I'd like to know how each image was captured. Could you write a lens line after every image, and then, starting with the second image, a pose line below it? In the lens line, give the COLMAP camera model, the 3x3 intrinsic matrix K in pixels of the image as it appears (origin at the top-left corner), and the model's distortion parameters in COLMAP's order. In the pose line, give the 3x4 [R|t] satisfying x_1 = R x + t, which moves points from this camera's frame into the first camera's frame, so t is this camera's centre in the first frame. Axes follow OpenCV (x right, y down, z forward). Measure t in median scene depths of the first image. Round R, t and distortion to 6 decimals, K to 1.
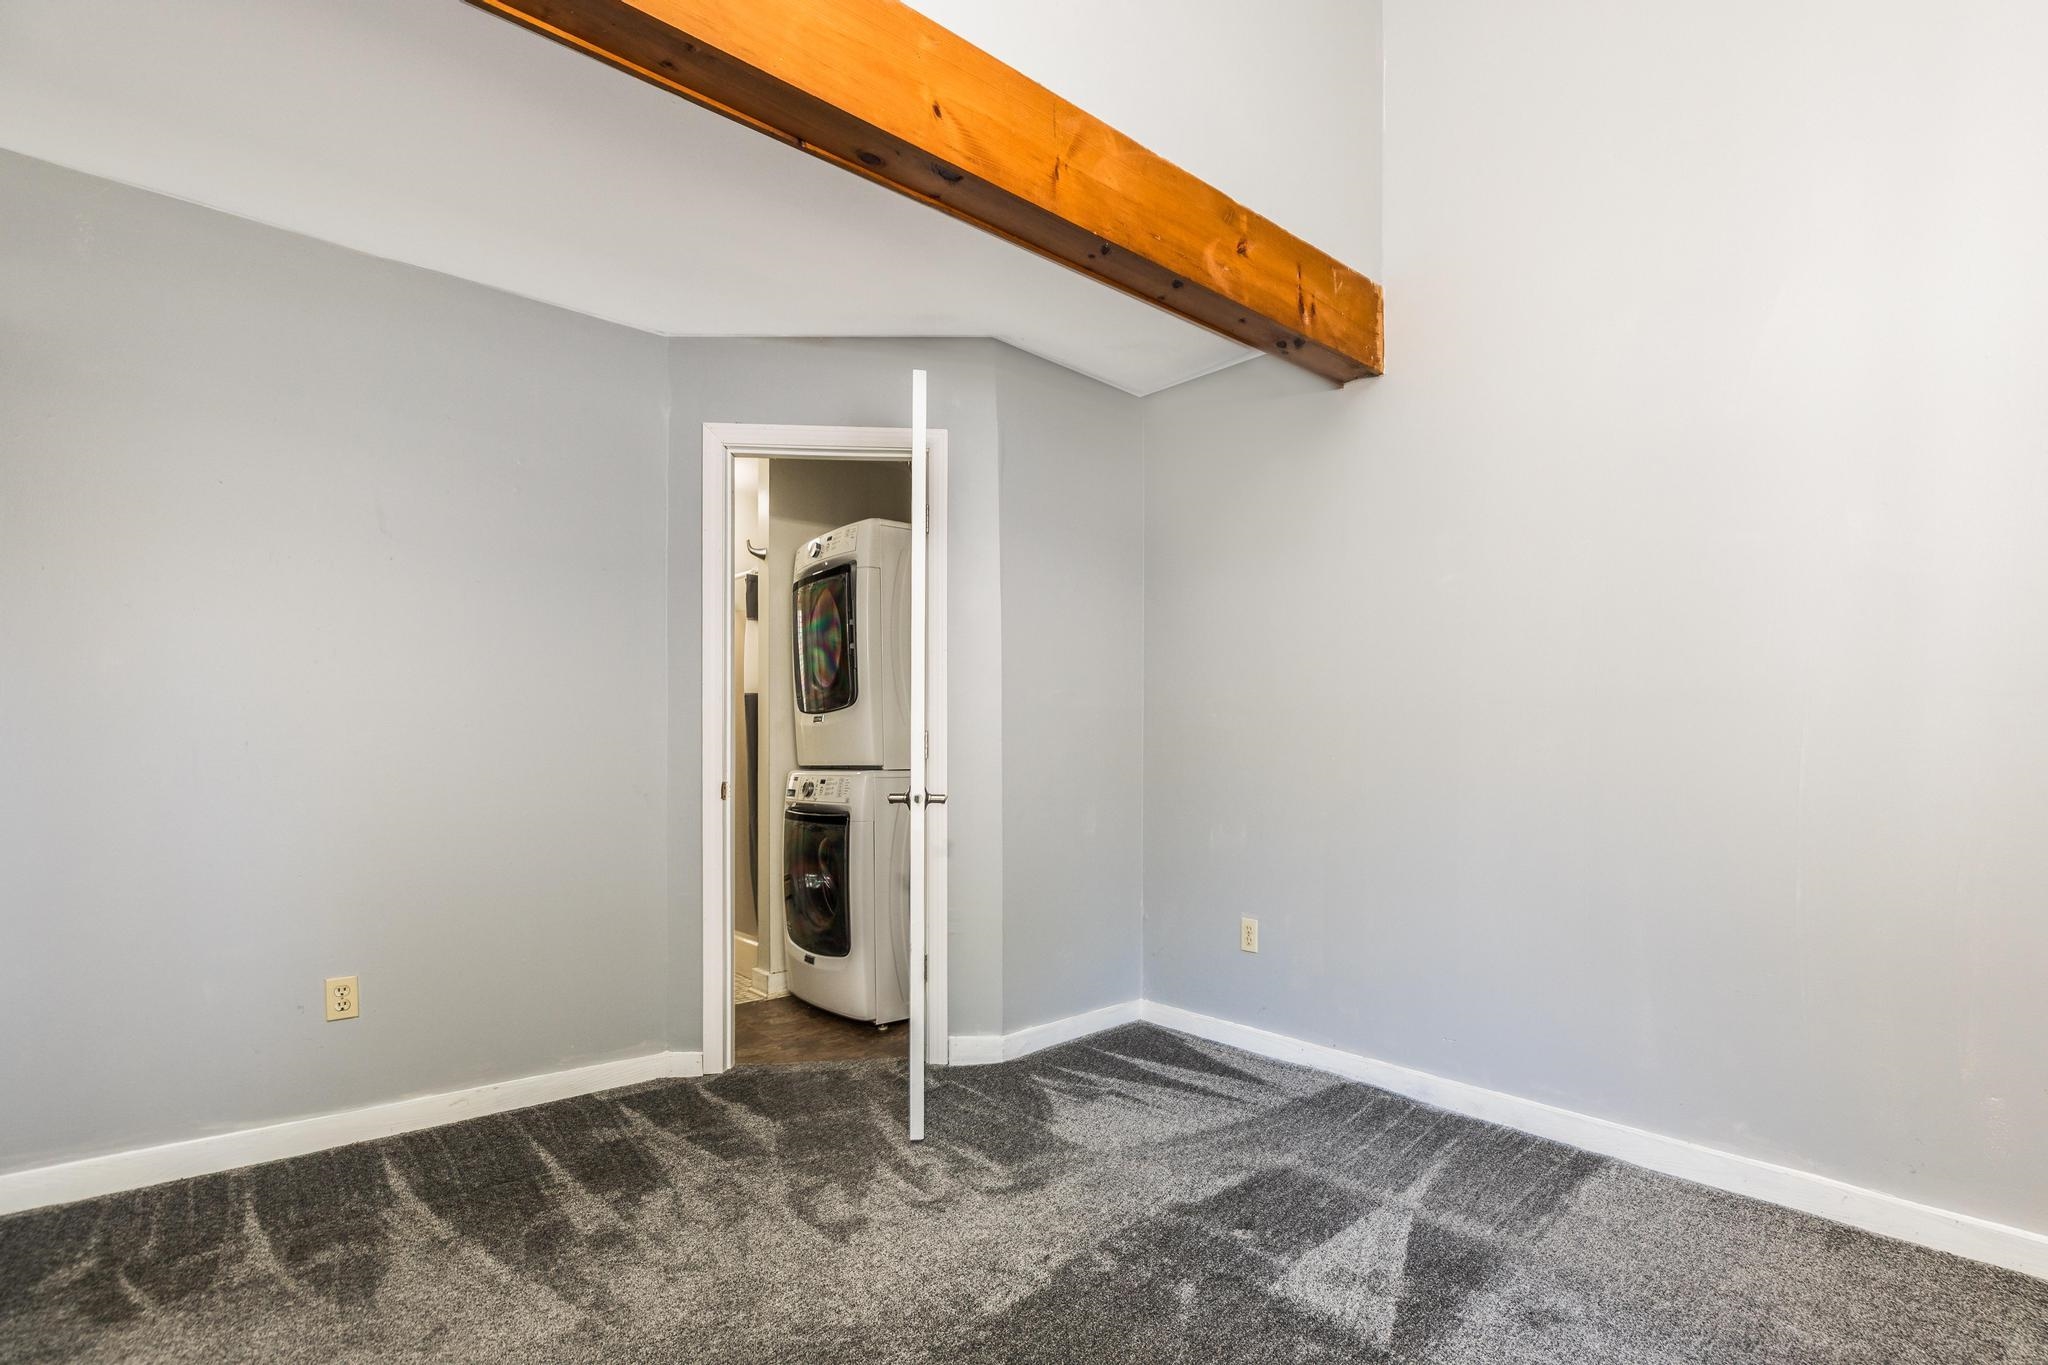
lens RADIAL K [[956.9, 0, 1074.1], [0, 956.9, 774.3], [0, 0, 1]] dist [0.005736, -0.000100]
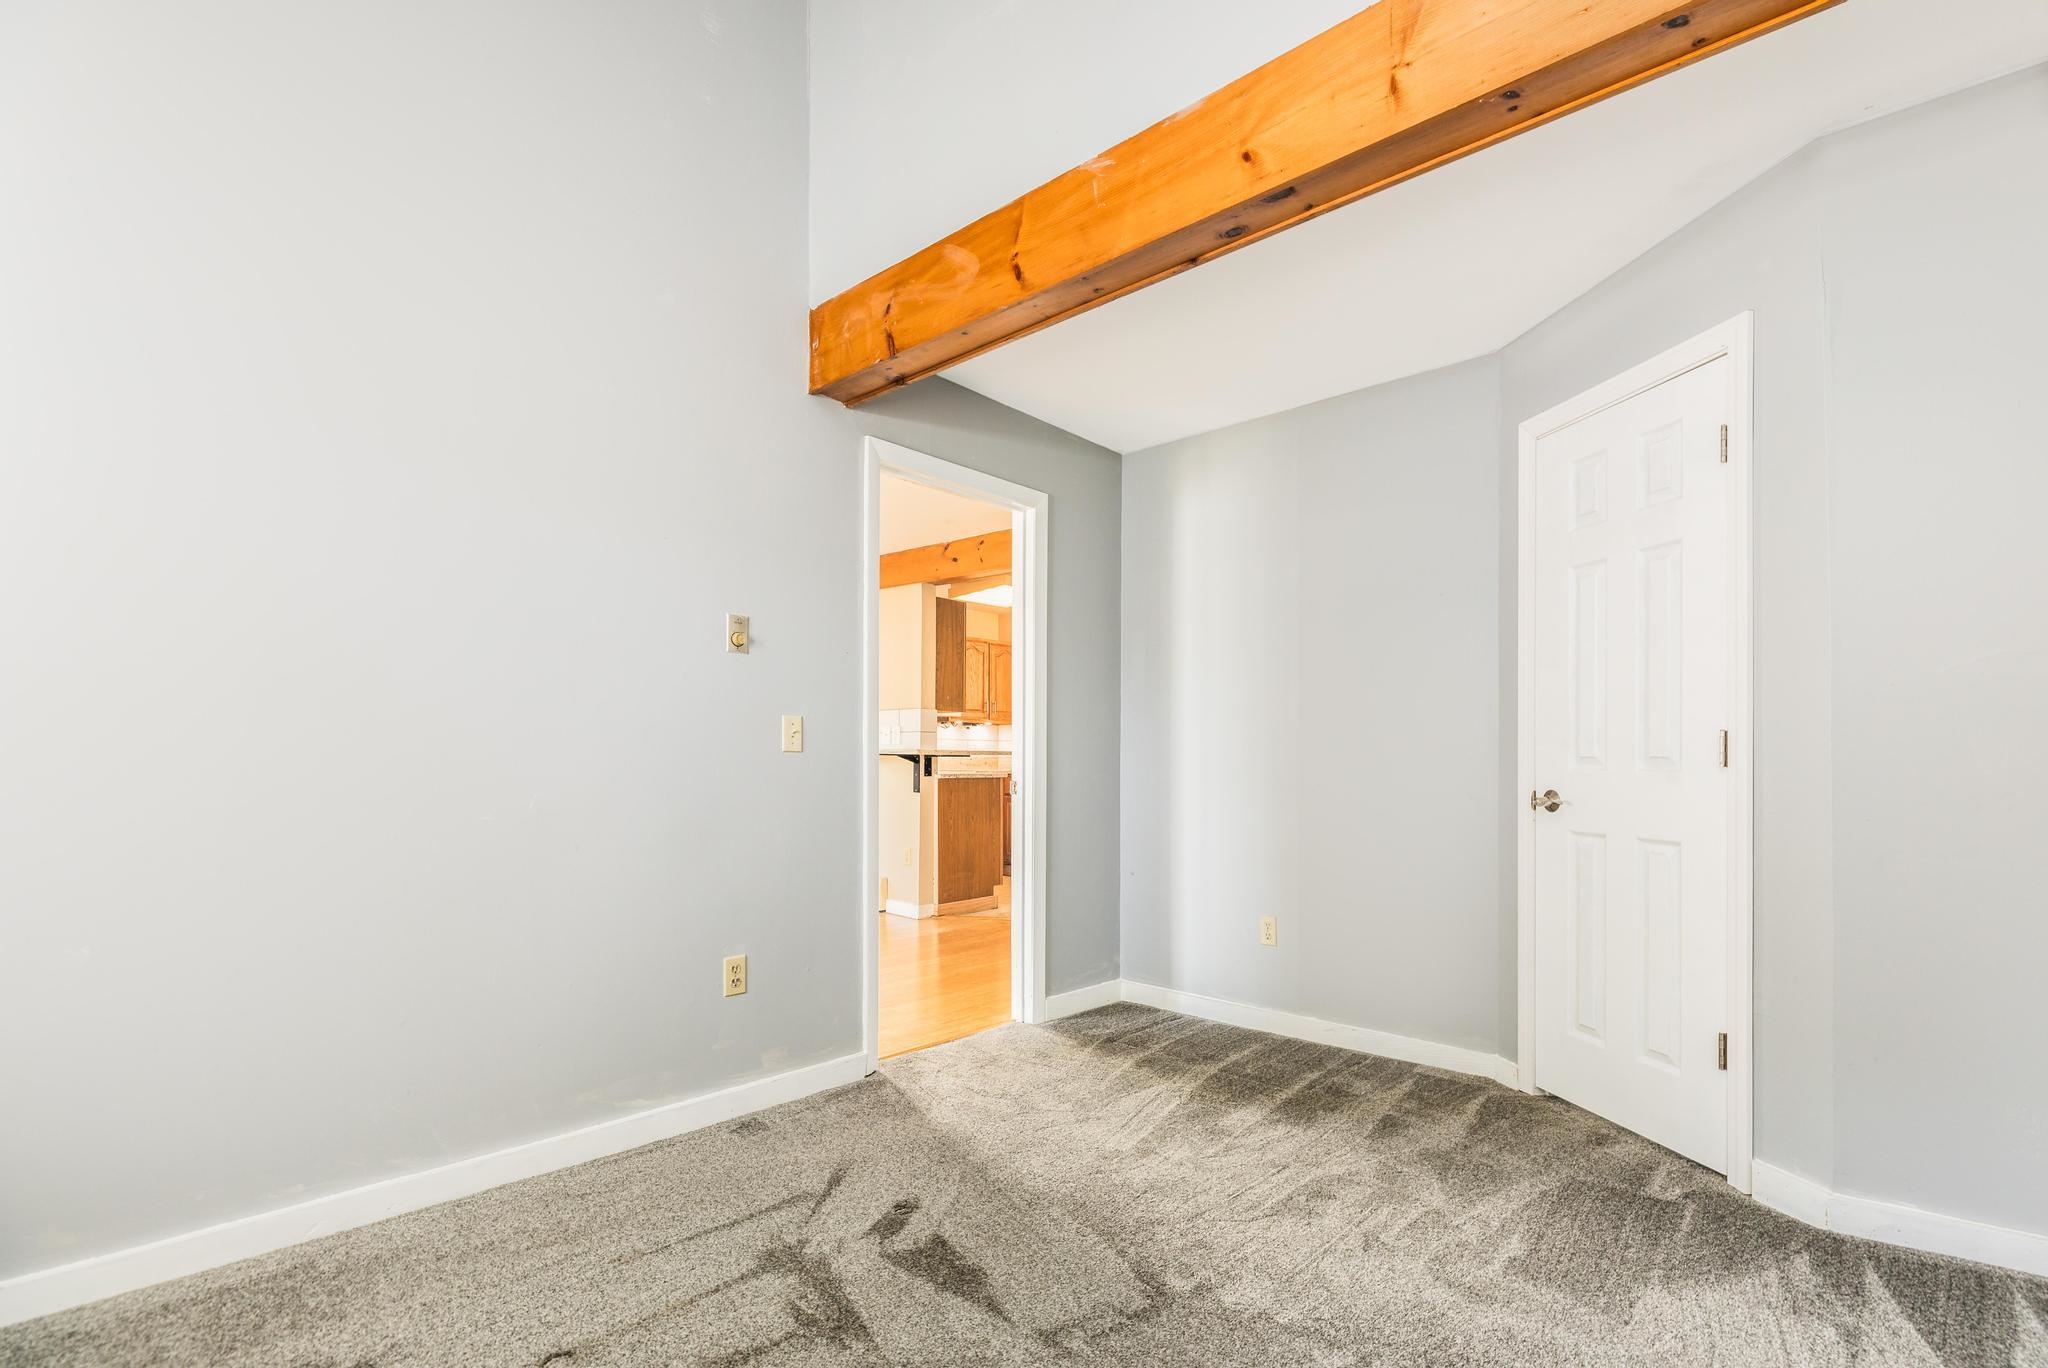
lens RADIAL K [[956.9, 0, 1025.1], [0, 956.9, 765.9], [0, 0, 1]] dist [0.005736, -0.000100]
pose [[0.117086, -0.000241, -0.993122, 0.622227], [-0.012095, 0.999925, -0.001668, -0.010239], [0.993048, 0.012207, 0.117074, 0.453010]]
